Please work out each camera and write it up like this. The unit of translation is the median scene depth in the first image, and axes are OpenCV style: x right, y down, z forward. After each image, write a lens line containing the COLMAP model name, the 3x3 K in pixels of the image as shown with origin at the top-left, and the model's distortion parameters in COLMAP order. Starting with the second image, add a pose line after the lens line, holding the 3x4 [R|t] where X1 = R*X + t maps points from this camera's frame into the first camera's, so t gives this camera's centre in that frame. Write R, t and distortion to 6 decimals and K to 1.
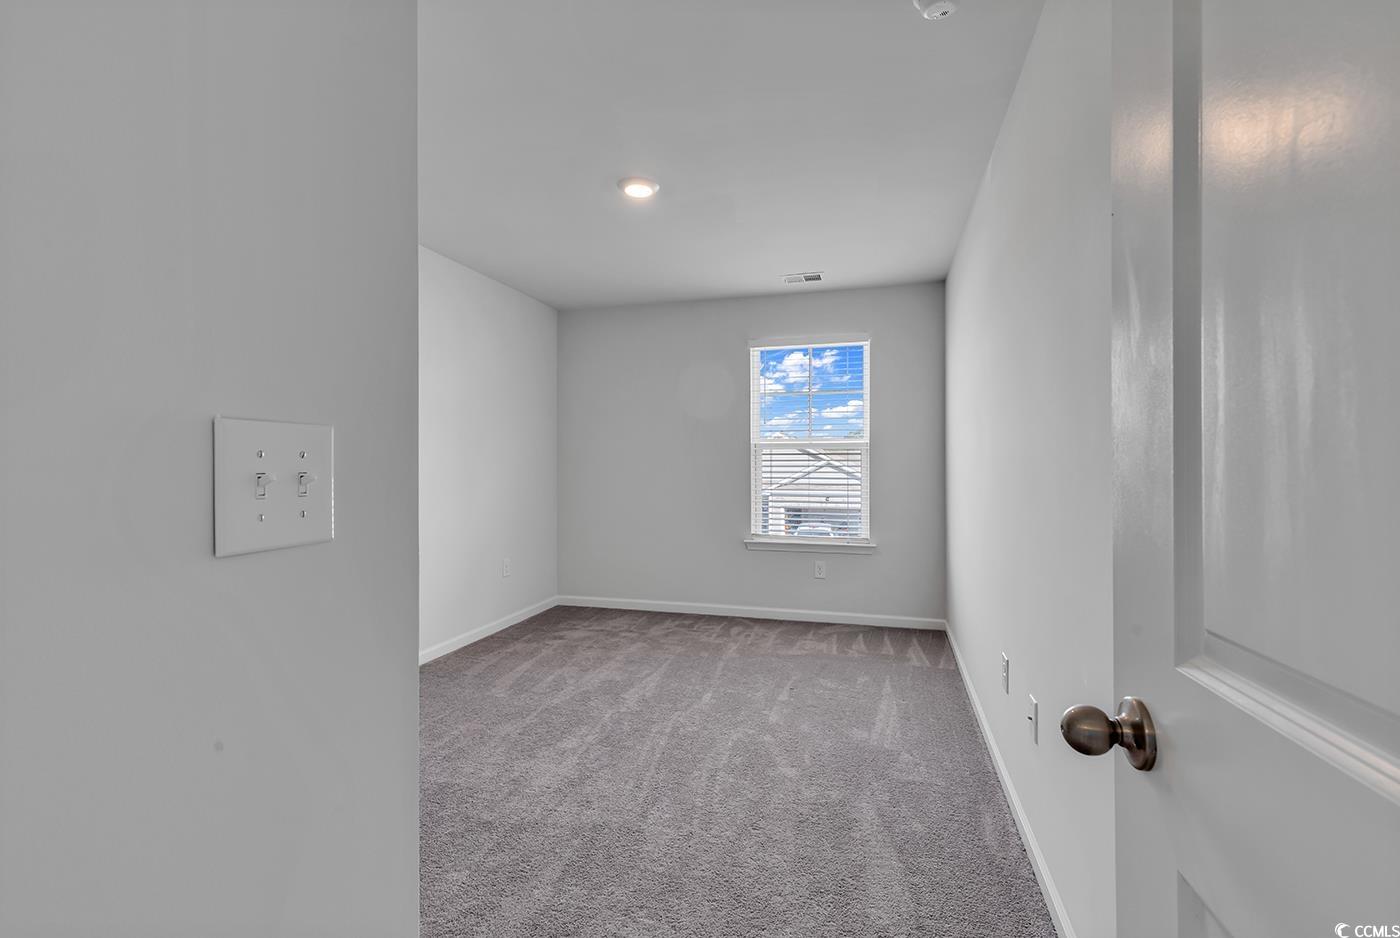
lens RADIAL K [[629.6, 0, 700.3], [0, 629.6, 458.7], [0, 0, 1]] dist [0.007732, -0.001956]
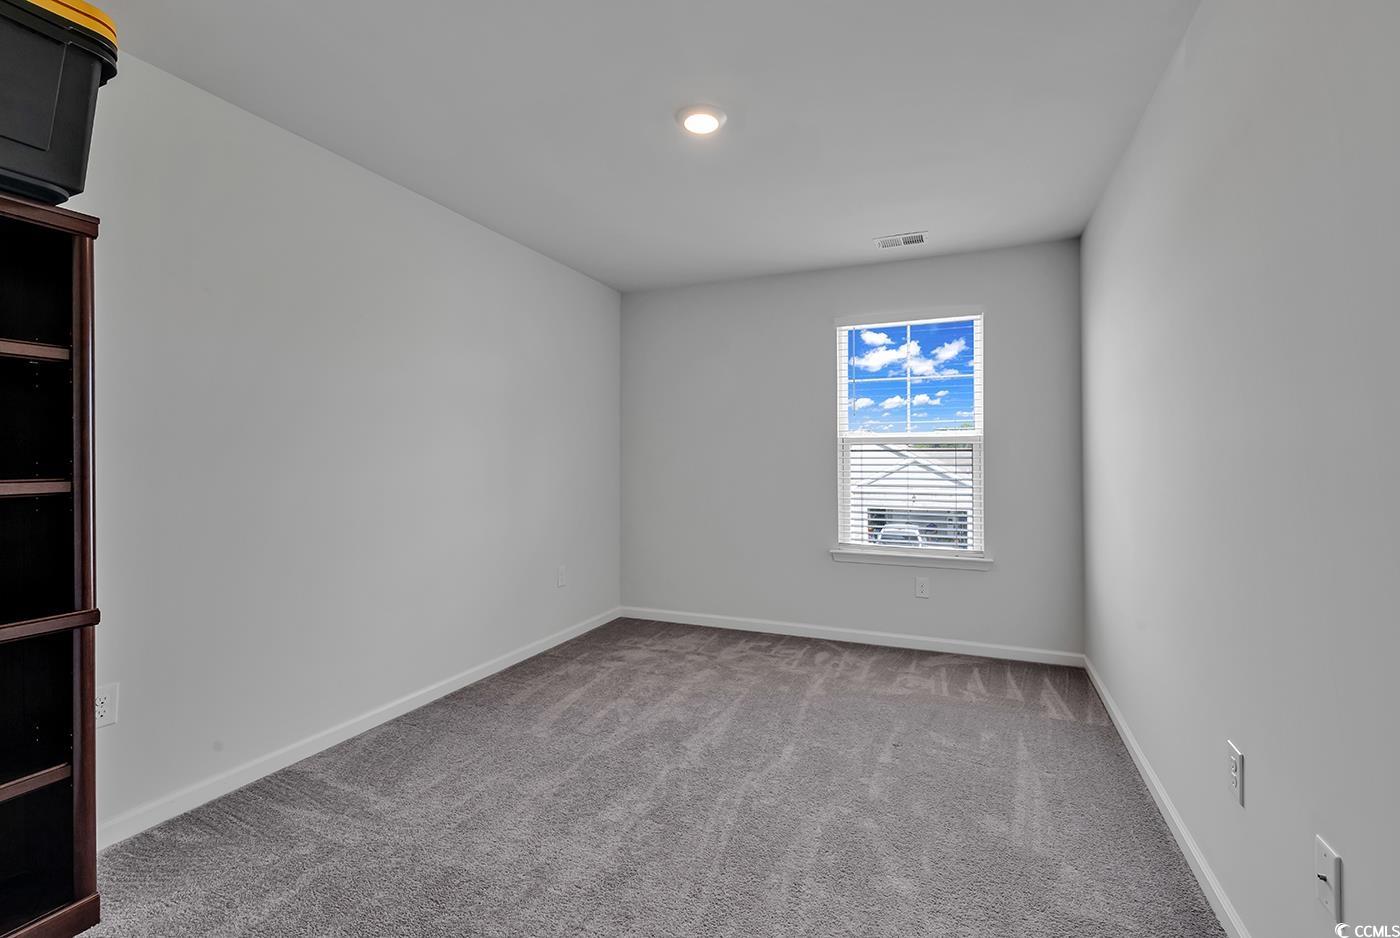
lens RADIAL K [[629.6, 0, 703.2], [0, 629.6, 445.2], [0, 0, 1]] dist [0.007732, -0.001956]
pose [[0.992935, -0.001520, -0.118654, -0.000362], [-0.000518, 0.999853, -0.017140, 0.001417], [0.118662, 0.017080, 0.992788, 0.186354]]
